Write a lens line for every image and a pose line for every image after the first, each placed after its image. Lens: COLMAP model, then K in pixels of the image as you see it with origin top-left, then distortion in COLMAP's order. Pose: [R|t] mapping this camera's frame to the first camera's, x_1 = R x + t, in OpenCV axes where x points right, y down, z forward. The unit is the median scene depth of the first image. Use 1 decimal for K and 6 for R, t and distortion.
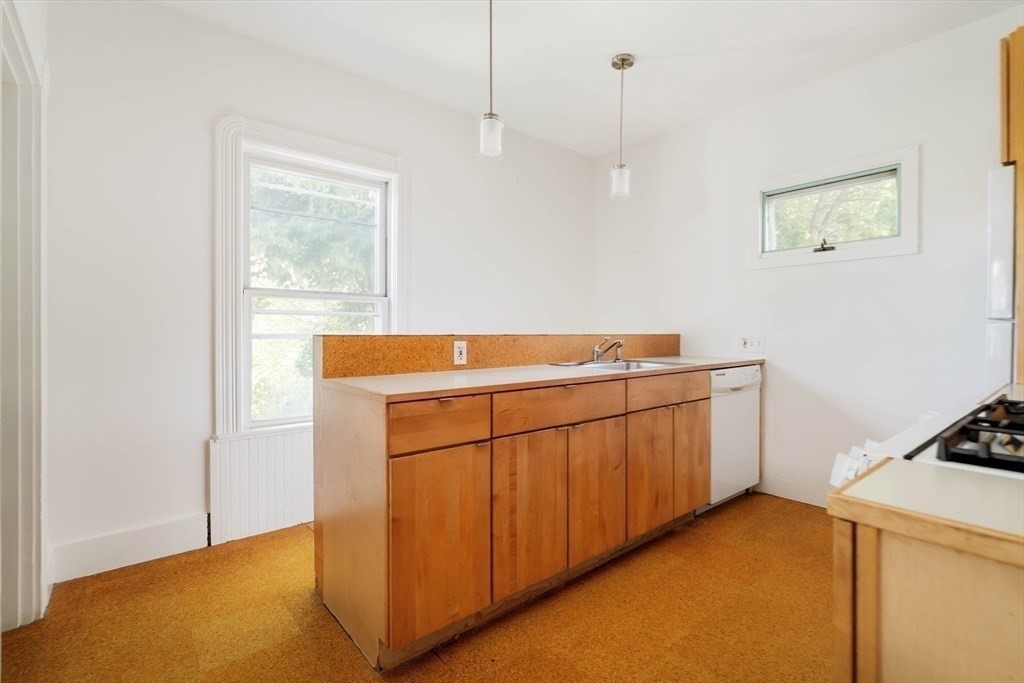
lens RADIAL K [[495.1, 0, 512.0], [0, 495.1, 341.5], [0, 0, 1]] dist [-0.003741, 0.000191]
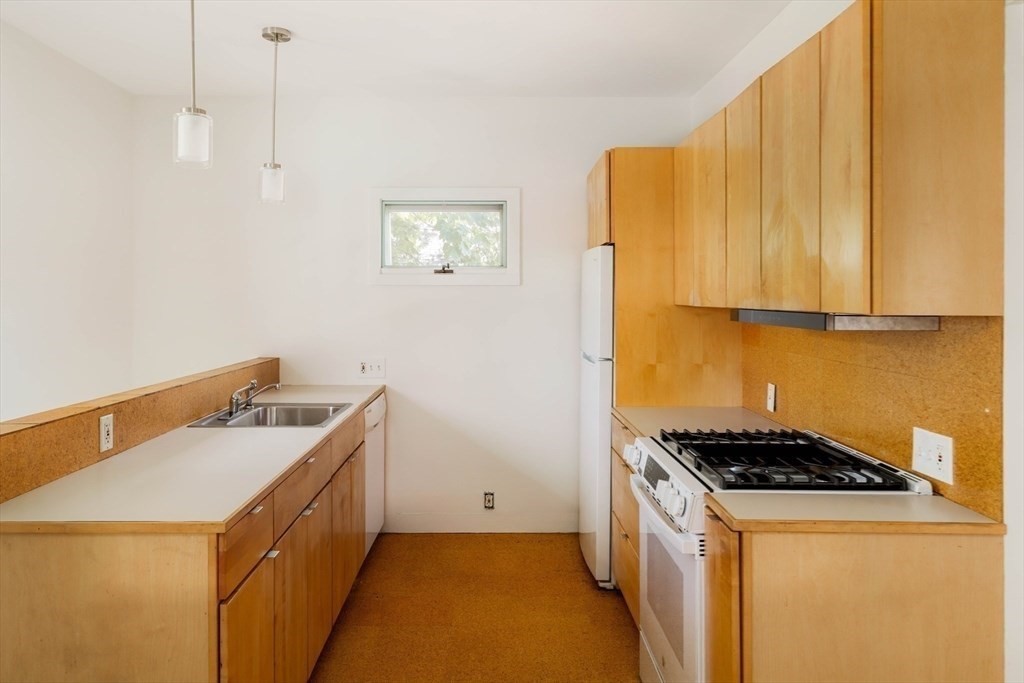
lens RADIAL K [[752.5, 0, 510.5], [0, 752.5, 310.5], [0, 0, 1]] dist [0.005649, 0.007056]
pose [[0.628322, -0.014723, 0.777814, -0.534155], [0.015856, 0.999856, 0.006117, -0.135090], [-0.777792, 0.008489, 0.628464, -0.057715]]
